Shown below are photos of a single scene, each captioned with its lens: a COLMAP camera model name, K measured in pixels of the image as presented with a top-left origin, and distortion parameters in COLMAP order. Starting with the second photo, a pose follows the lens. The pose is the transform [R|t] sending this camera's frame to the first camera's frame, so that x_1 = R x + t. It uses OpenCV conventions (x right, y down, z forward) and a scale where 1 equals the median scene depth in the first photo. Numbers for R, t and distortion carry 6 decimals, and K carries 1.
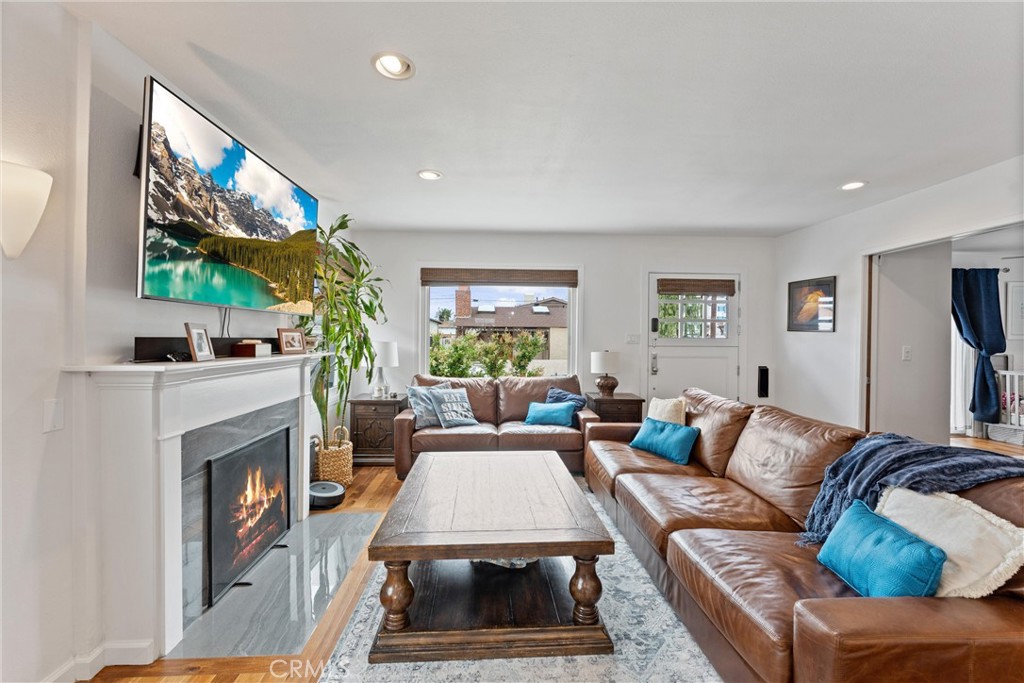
lens RADIAL K [[429.5, 0, 512.0], [0, 429.5, 341.5], [0, 0, 1]] dist [0.000385, 0.000074]
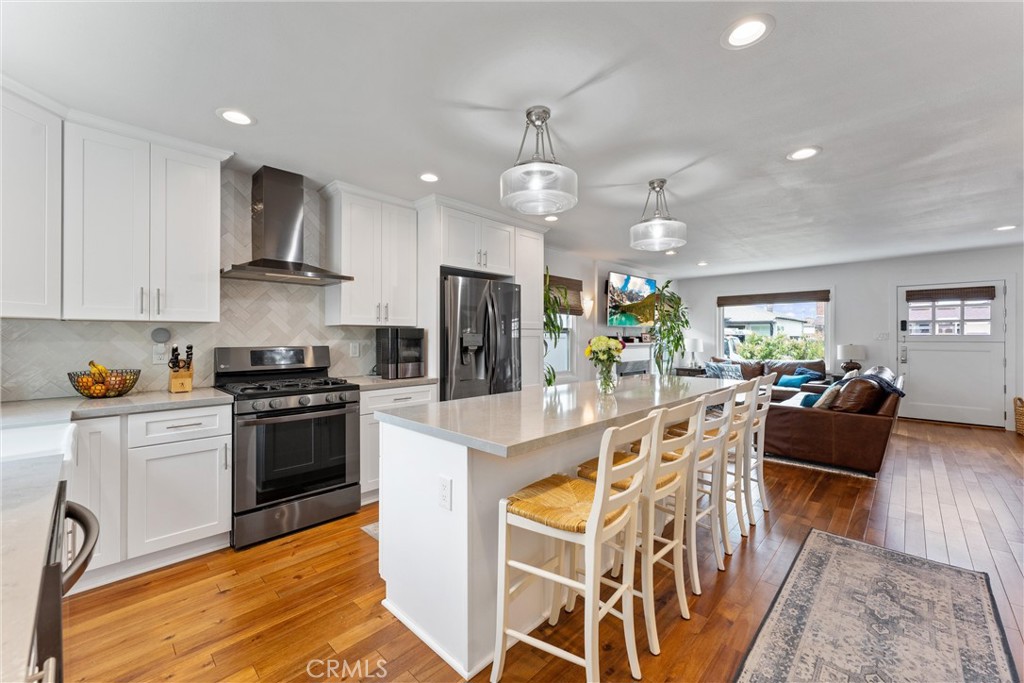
lens RADIAL K [[412.2, 0, 513.7], [0, 412.2, 331.5], [0, 0, 1]] dist [0.002935, 0.000209]
pose [[0.680177, -0.013414, -0.732925, 0.629973], [-0.005610, 0.999708, -0.023503, 0.022147], [0.733027, 0.020098, 0.679903, -1.047410]]
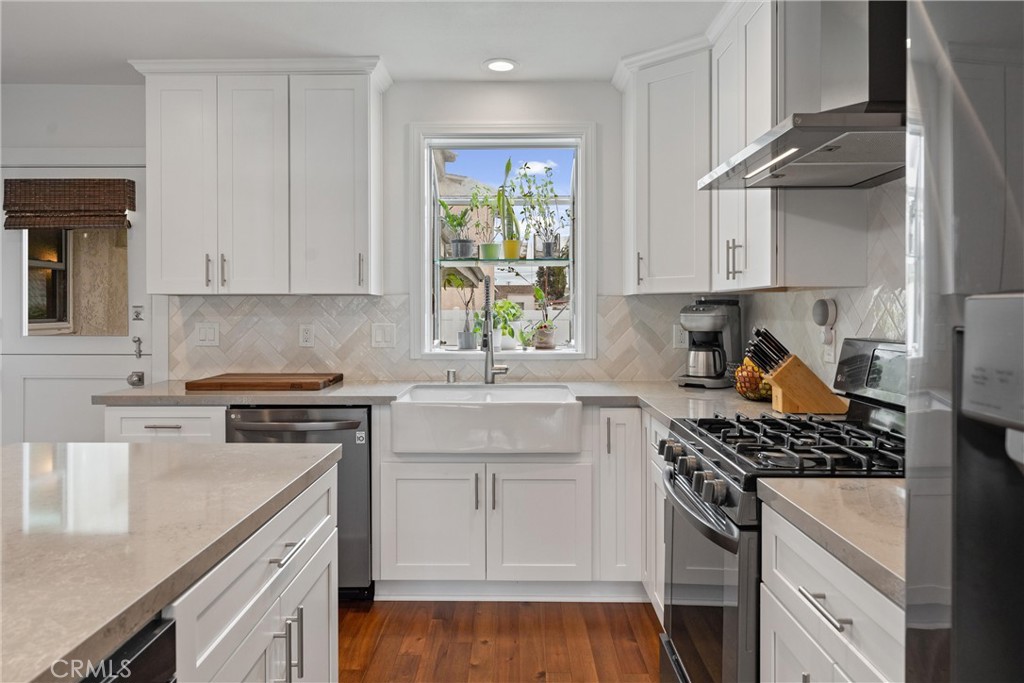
lens RADIAL K [[674.1, 0, 513.2], [0, 674.1, 326.4], [0, 0, 1]] dist [-0.000688, 0.001638]
pose [[-0.997914, -0.006978, 0.064181, -0.083460], [-0.004647, 0.999326, 0.036405, 0.005548], [-0.064392, 0.036031, -0.997274, -0.284465]]
